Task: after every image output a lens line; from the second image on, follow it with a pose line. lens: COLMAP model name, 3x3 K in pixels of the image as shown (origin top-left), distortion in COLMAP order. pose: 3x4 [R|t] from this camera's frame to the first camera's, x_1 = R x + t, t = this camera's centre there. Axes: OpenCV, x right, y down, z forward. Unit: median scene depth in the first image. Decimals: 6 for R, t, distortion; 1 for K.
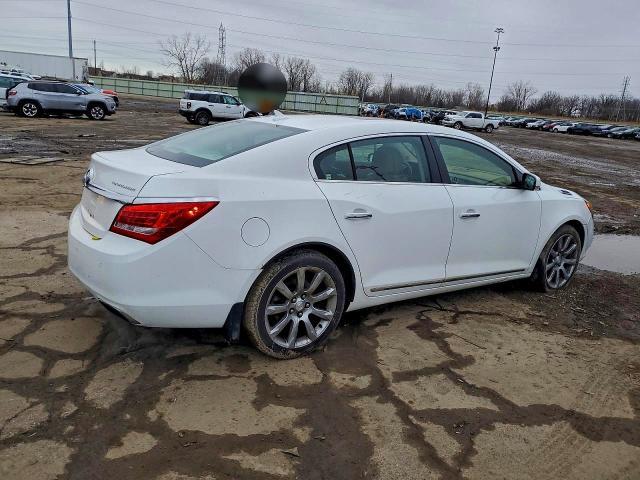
lens RADIAL K [[466.8, 0, 317.7], [0, 466.8, 239.4], [0, 0, 1]] dist [0.050674, -0.017939]
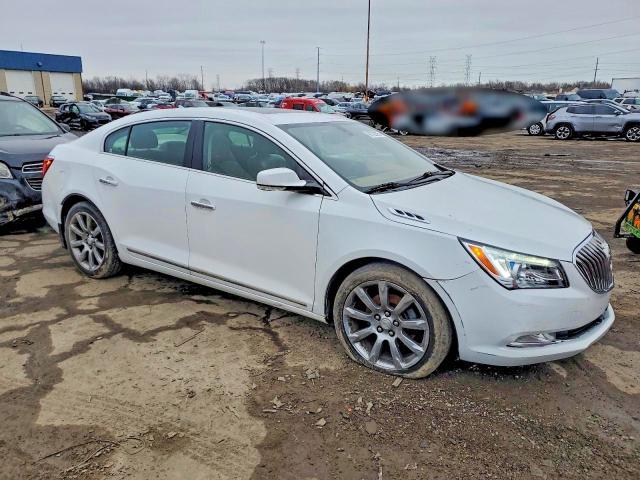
lens RADIAL K [[466.8, 0, 307.6], [0, 466.8, 249.4], [0, 0, 1]] dist [0.050674, -0.017939]
pose [[0.408951, 0.203673, -0.889537, 0.724849], [-0.233444, 0.965690, 0.113787, -0.070496], [0.882192, 0.161124, 0.442466, 0.456713]]
